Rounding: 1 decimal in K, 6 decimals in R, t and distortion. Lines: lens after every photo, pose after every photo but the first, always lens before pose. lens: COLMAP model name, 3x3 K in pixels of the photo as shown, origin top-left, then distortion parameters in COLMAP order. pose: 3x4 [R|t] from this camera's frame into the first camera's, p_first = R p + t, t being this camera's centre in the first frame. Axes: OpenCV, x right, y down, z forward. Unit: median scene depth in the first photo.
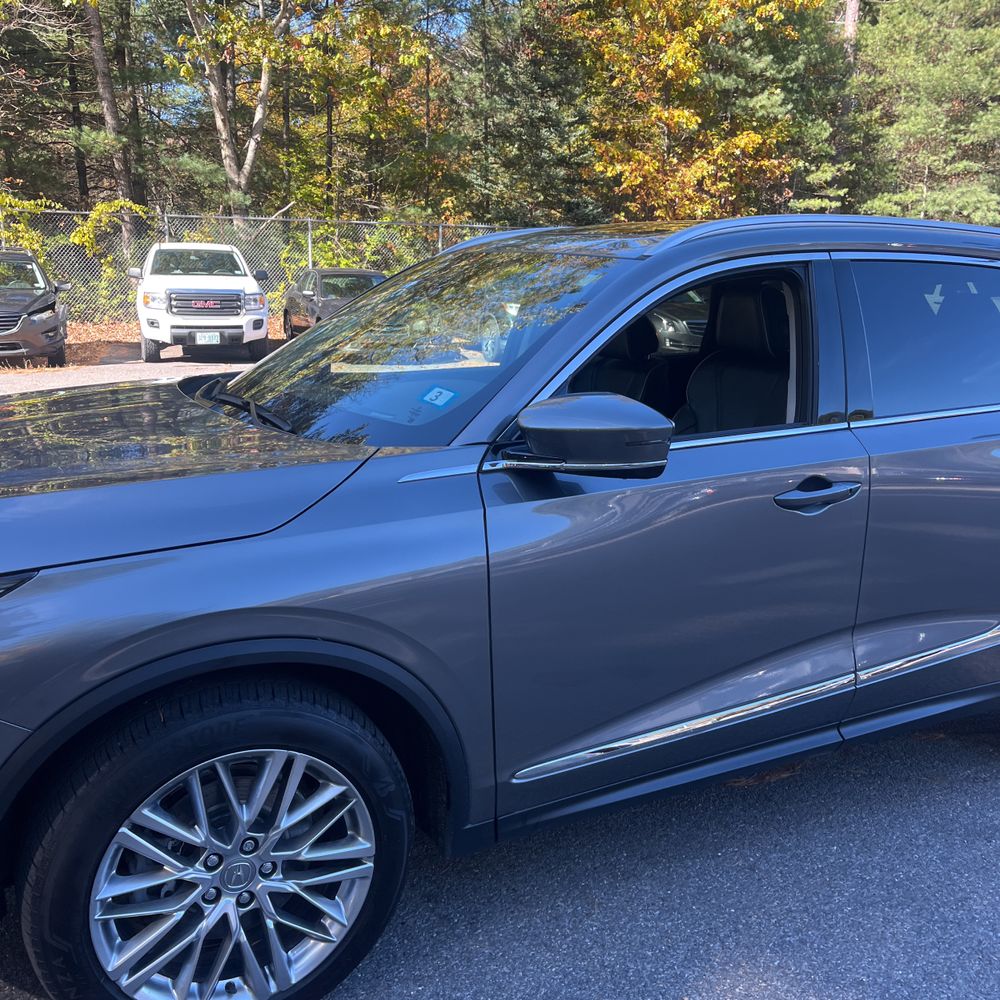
lens RADIAL K [[1021.2, 0, 500.0], [0, 1021.2, 500.0], [0, 0, 1]] dist [0.019892, 0.003667]
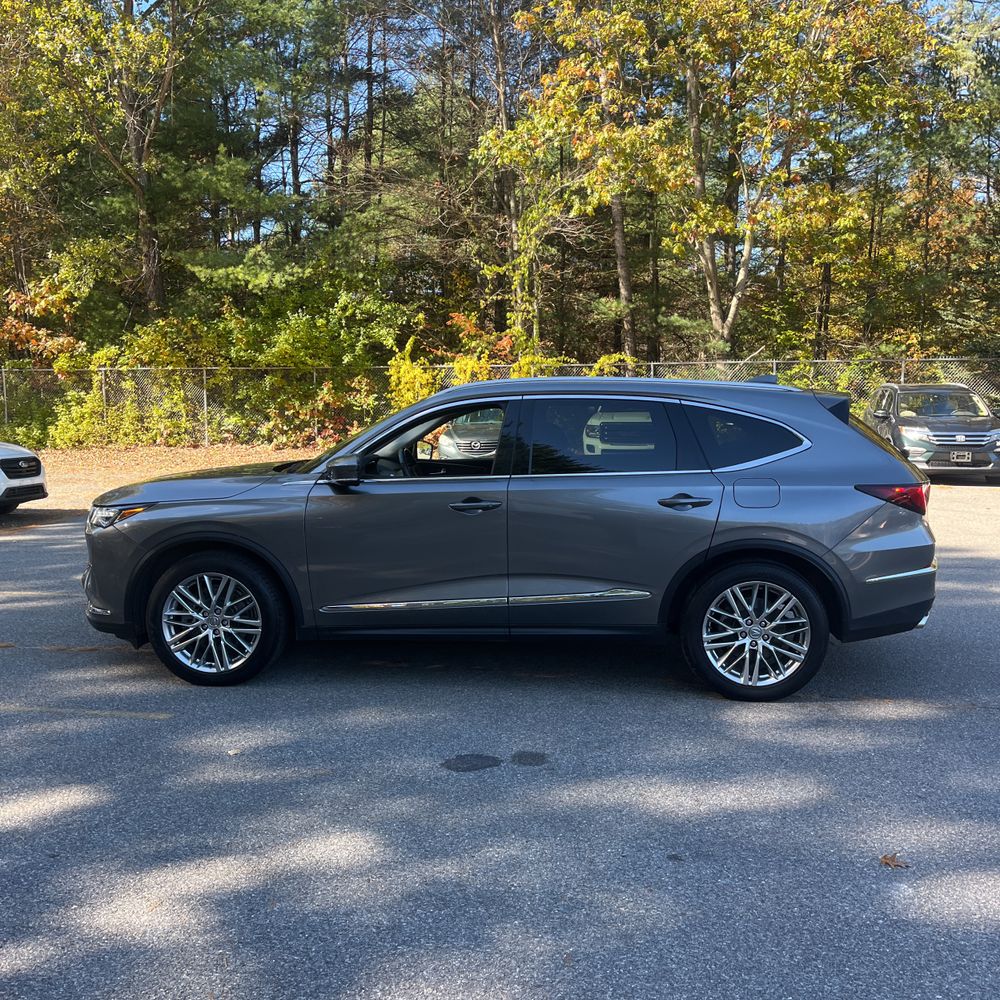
lens RADIAL K [[1035.4, 0, 527.2], [0, 1035.4, 481.4], [0, 0, 1]] dist [0.012413, -0.019323]
pose [[0.853881, 0.017997, -0.520157, 1.256920], [-0.094463, 0.988163, -0.120878, 0.161890], [0.511824, 0.152351, 0.845473, -0.654508]]
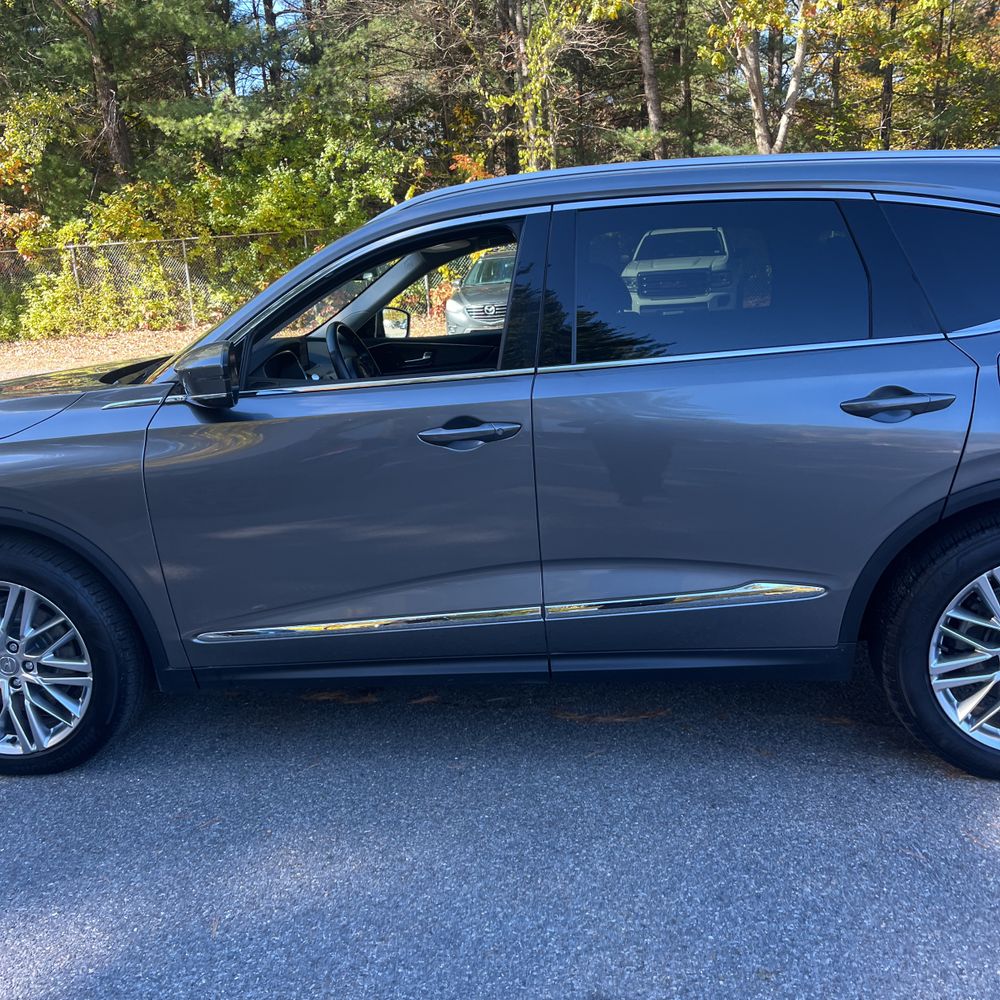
lens RADIAL K [[1021.2, 0, 500.0], [0, 1021.2, 500.0], [0, 0, 1]] dist [0.019892, 0.003667]
pose [[0.827899, 0.055736, -0.558101, 0.774702], [-0.044802, 0.998442, 0.033252, 0.023631], [0.559085, -0.002525, 0.829106, 0.092136]]
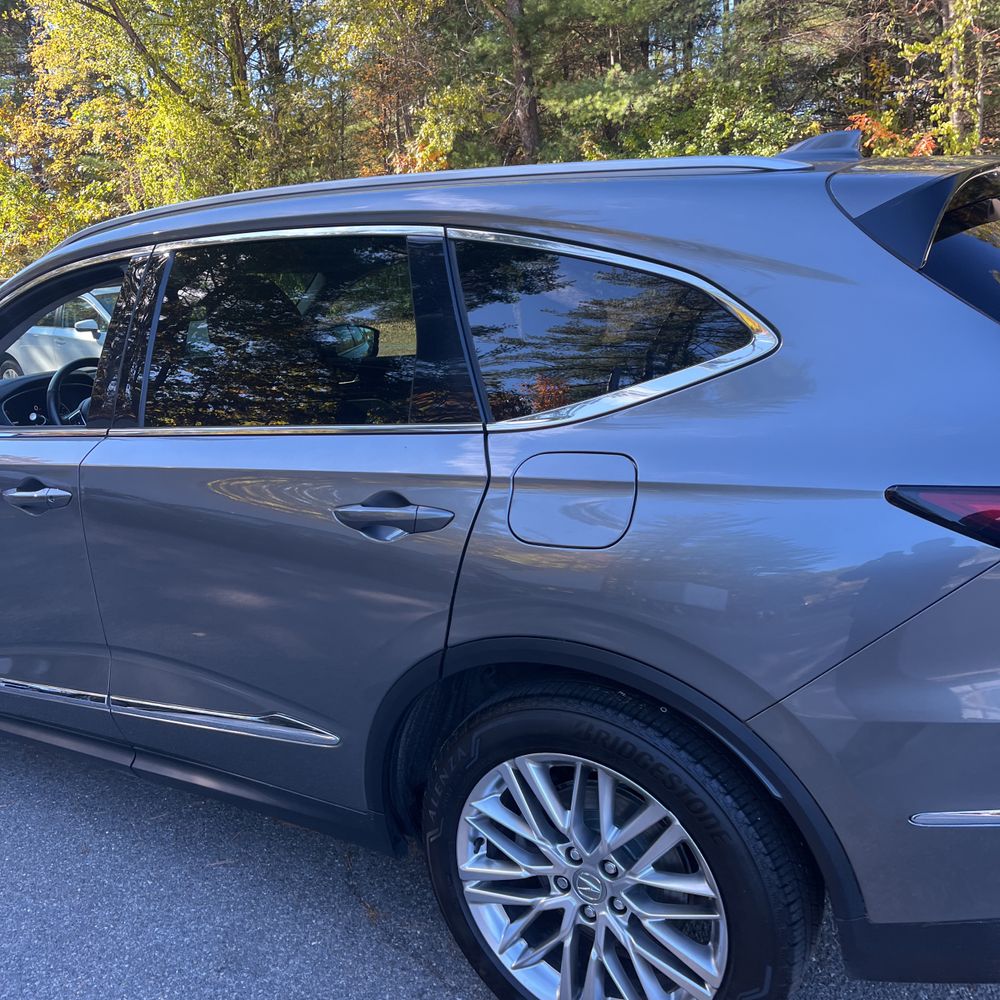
lens RADIAL K [[1023.5, 0, 502.8], [0, 1023.5, 487.7], [0, 0, 1]] dist [0.025138, -0.023923]
pose [[0.498212, 0.127760, -0.857591, 1.148560], [-0.104212, 0.990738, 0.087055, -0.123998], [0.860770, 0.045999, 0.506911, 0.722670]]
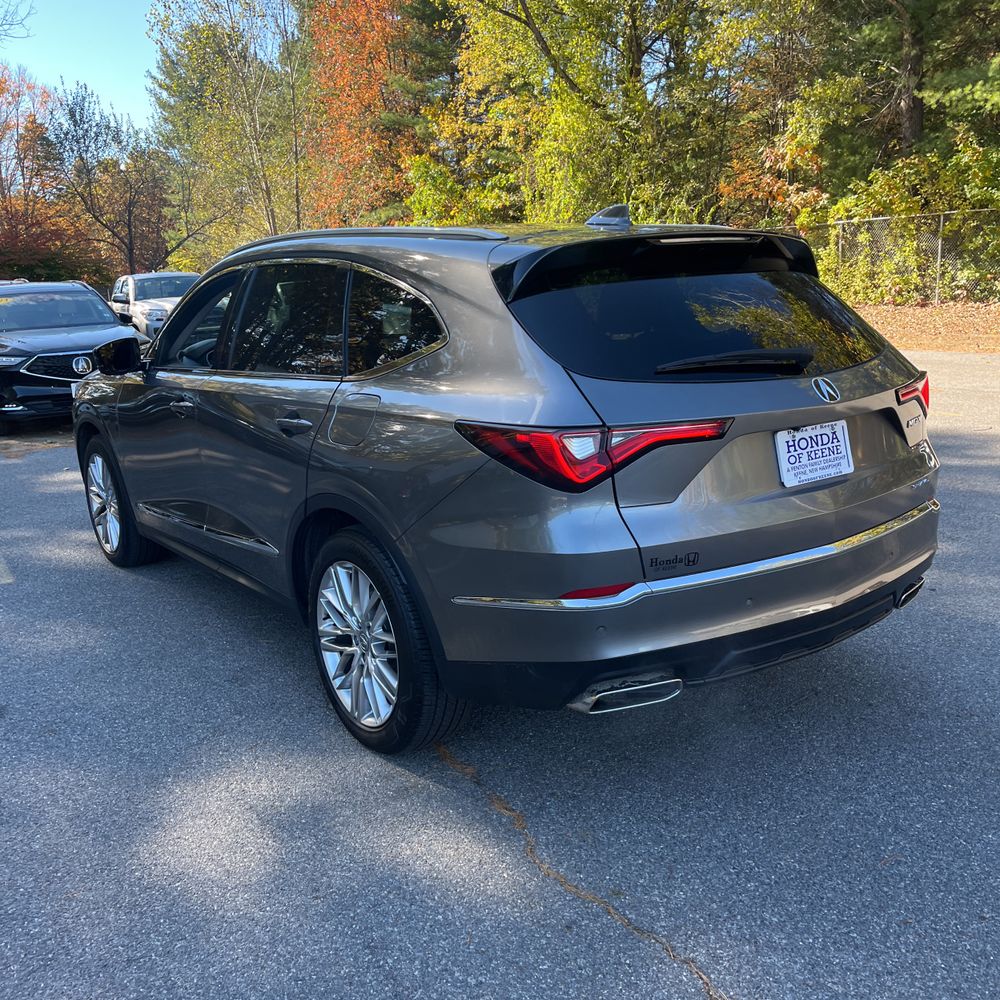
lens RADIAL K [[1046.3, 0, 500.0], [0, 1046.3, 500.0], [0, 0, 1]] dist [0.020516, -0.017787]
pose [[0.125742, 0.182407, -0.975149, 1.775398], [-0.170757, 0.972261, 0.159848, -0.192932], [0.977257, 0.146414, 0.153402, 1.044955]]
